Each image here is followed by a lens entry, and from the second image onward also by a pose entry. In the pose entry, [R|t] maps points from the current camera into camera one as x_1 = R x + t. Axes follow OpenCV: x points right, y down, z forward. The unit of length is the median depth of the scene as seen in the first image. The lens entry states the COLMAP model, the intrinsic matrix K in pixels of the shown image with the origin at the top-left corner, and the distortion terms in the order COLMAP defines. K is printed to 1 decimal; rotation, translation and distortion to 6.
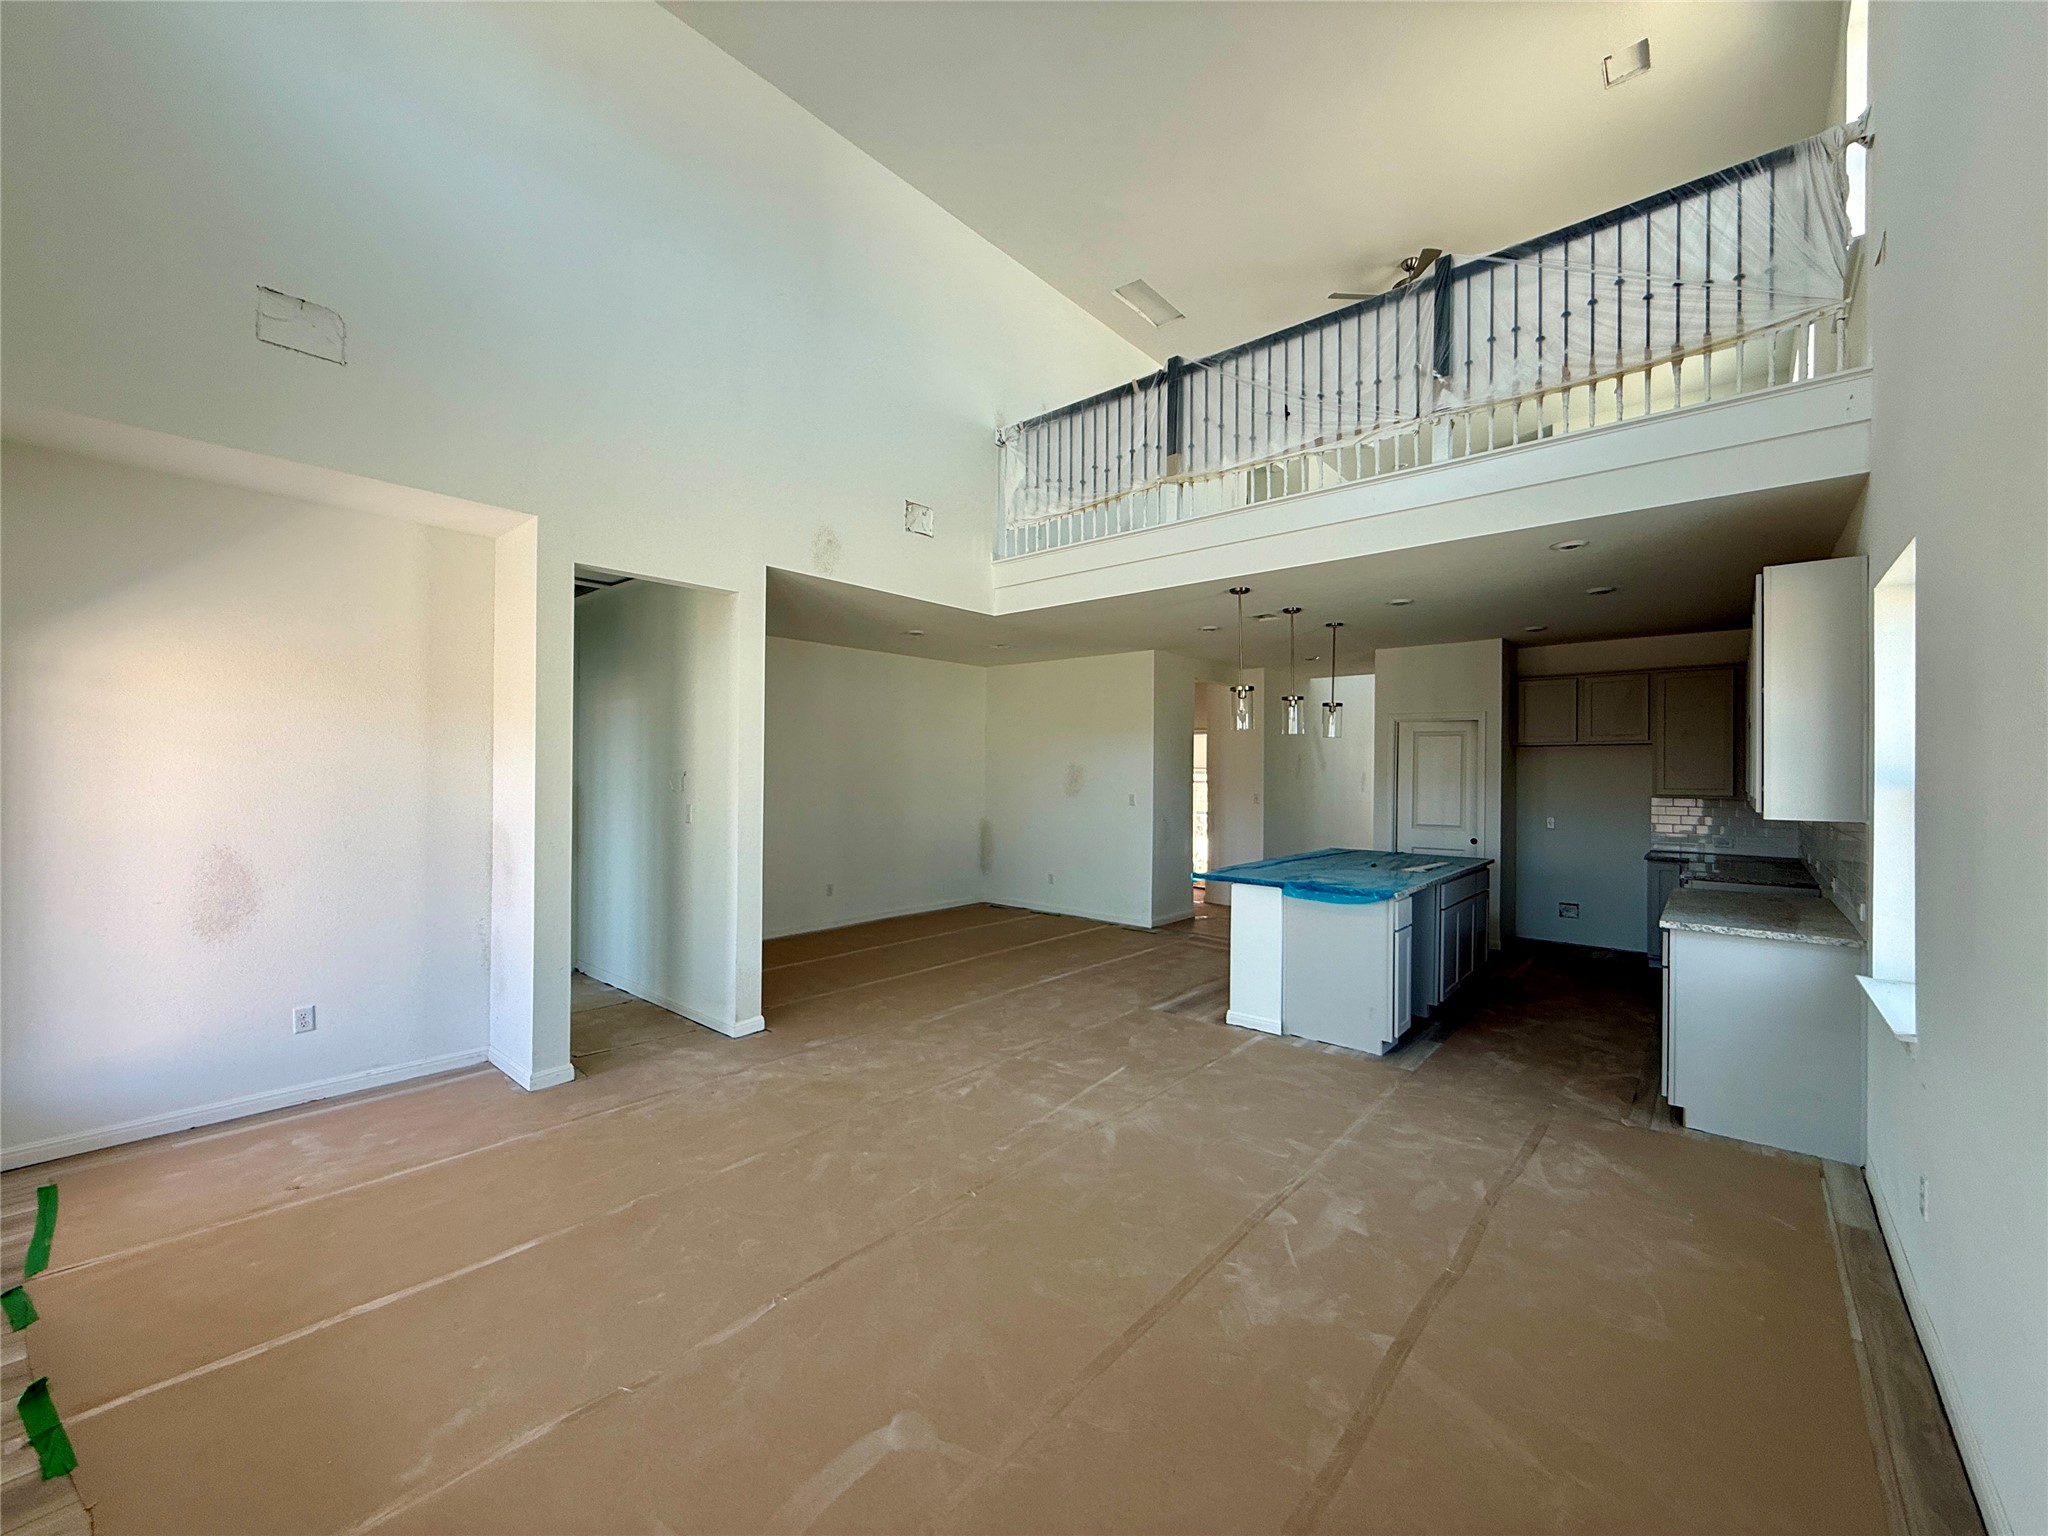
lens RADIAL K [[810.4, 0, 1018.7], [0, 810.4, 769.0], [0, 0, 1]] dist [-0.001132, -0.000012]
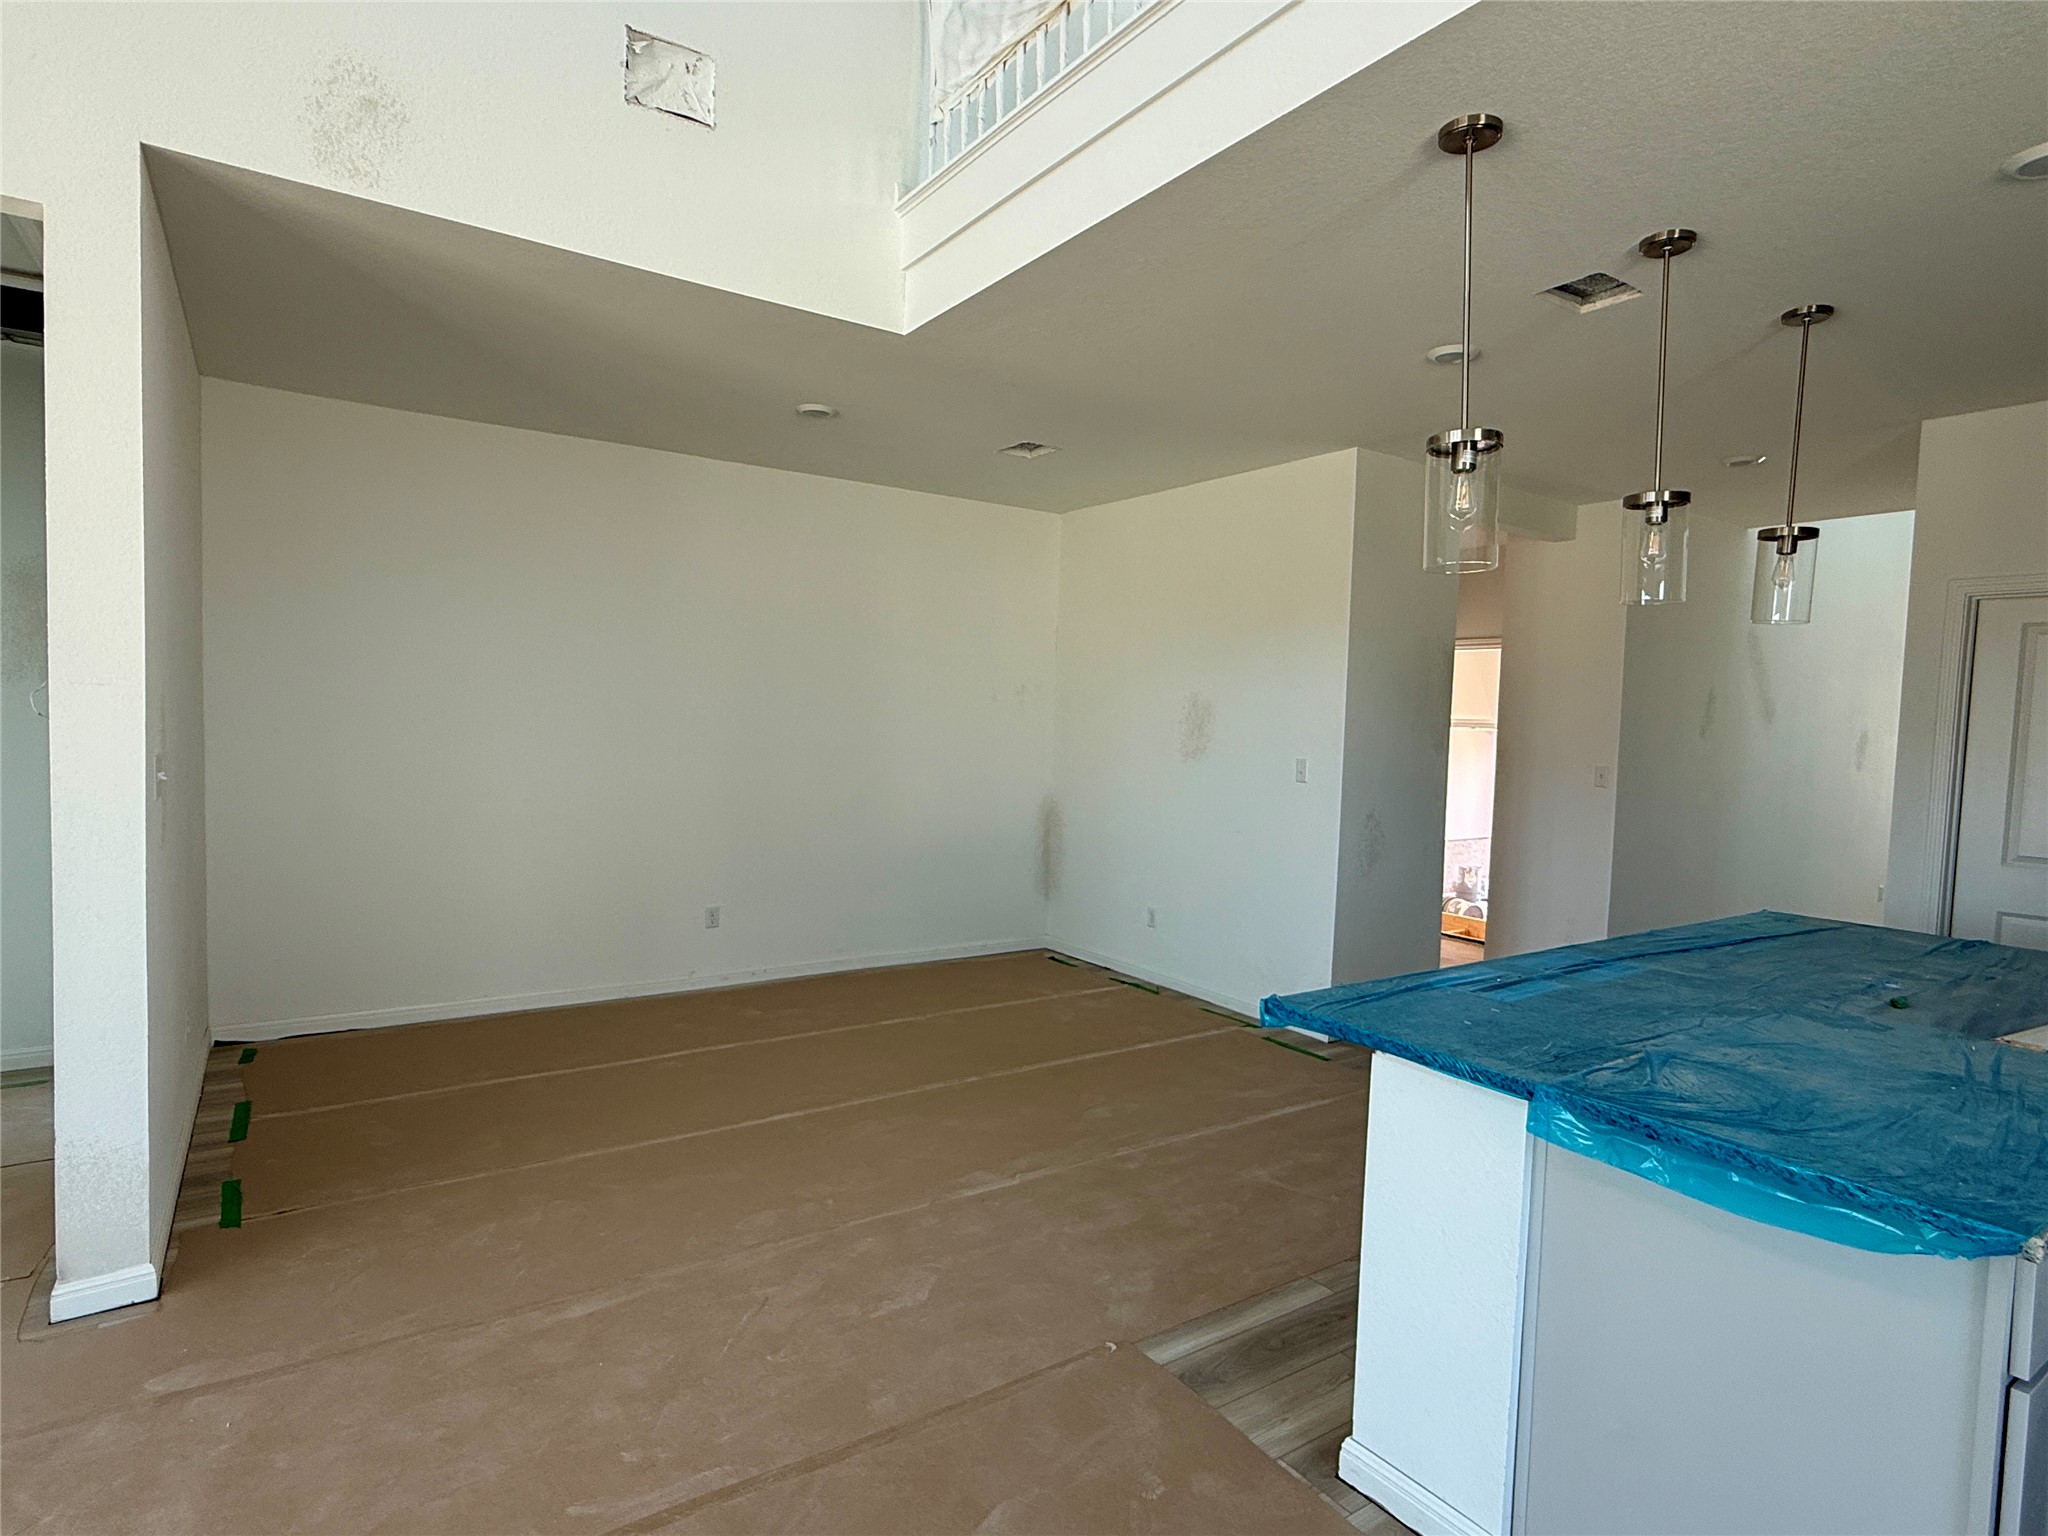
lens RADIAL K [[1092.3, 0, 1016.4], [0, 1092.3, 775.4], [0, 0, 1]] dist [-0.001572, 0.000490]
pose [[0.967795, 0.036043, -0.249147, 0.256168], [-0.022960, 0.998210, 0.055220, 0.016072], [0.250692, -0.047721, 0.966890, 0.624205]]
